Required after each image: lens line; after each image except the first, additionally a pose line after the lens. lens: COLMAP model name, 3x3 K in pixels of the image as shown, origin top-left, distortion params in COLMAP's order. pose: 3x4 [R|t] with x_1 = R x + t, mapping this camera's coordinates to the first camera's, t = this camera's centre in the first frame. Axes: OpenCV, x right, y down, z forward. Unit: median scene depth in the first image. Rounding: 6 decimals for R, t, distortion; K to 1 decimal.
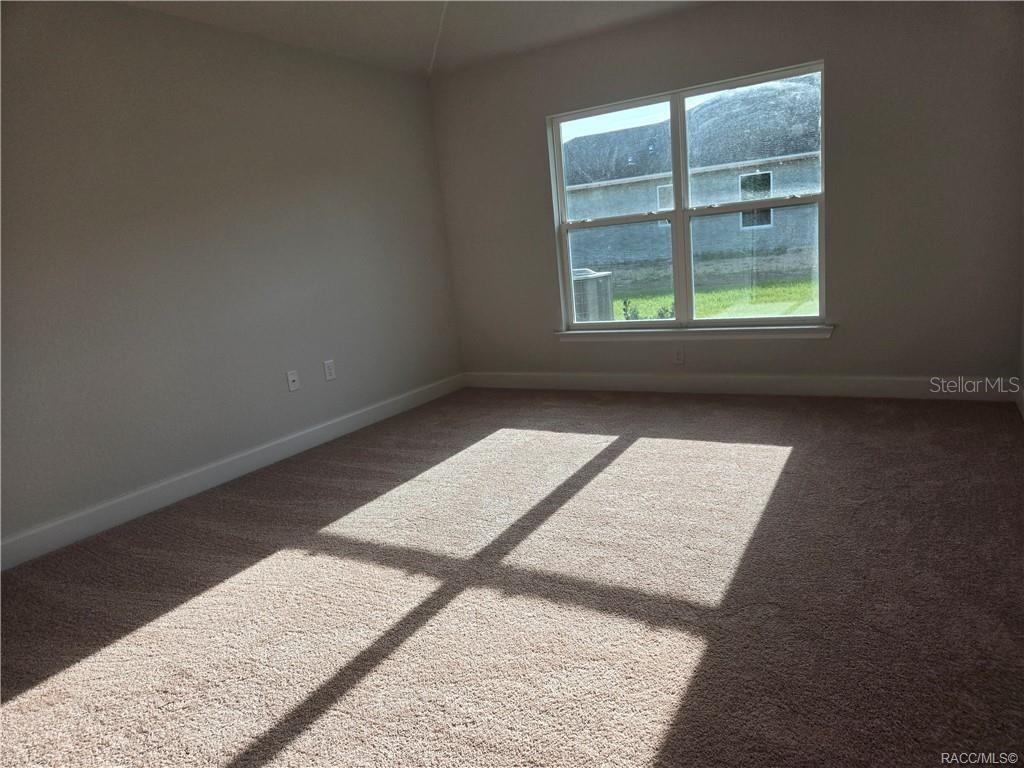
lens RADIAL K [[687.0, 0, 512.0], [0, 687.0, 384.0], [0, 0, 1]] dist [0.027683, -0.002938]
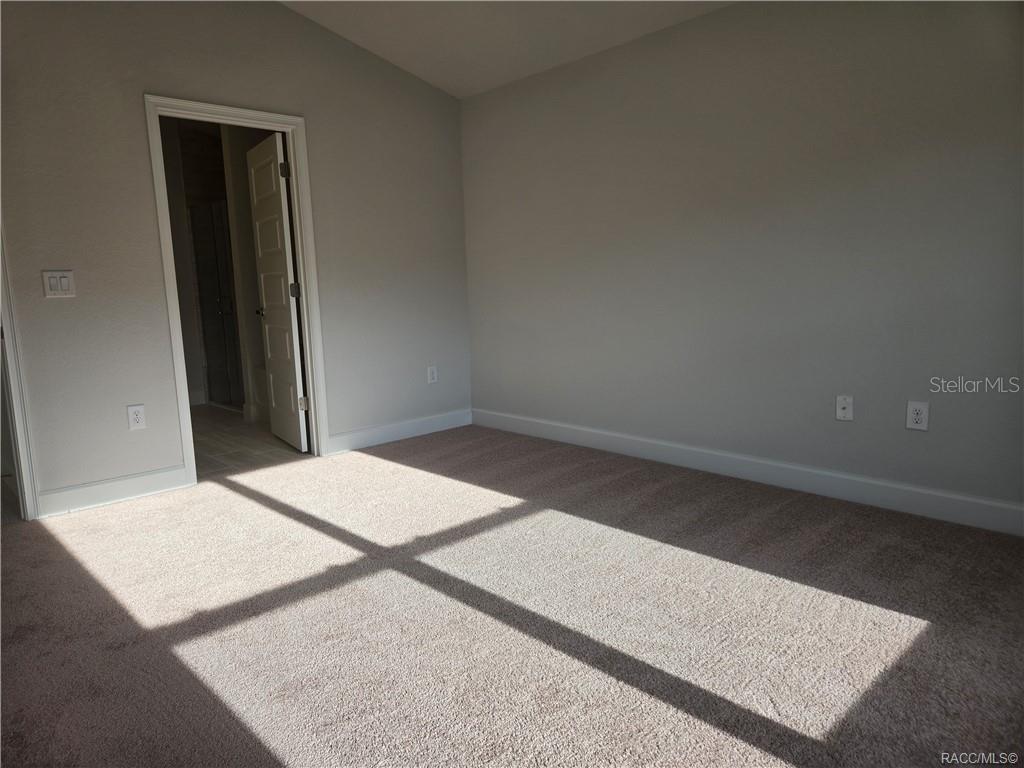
lens RADIAL K [[687.0, 0, 512.0], [0, 687.0, 384.0], [0, 0, 1]] dist [0.027683, -0.002938]
pose [[-0.299182, 0.238588, -0.923886, 0.682015], [-0.126650, 0.949740, 0.286277, -0.277201], [0.945754, 0.202659, -0.253928, 1.122294]]
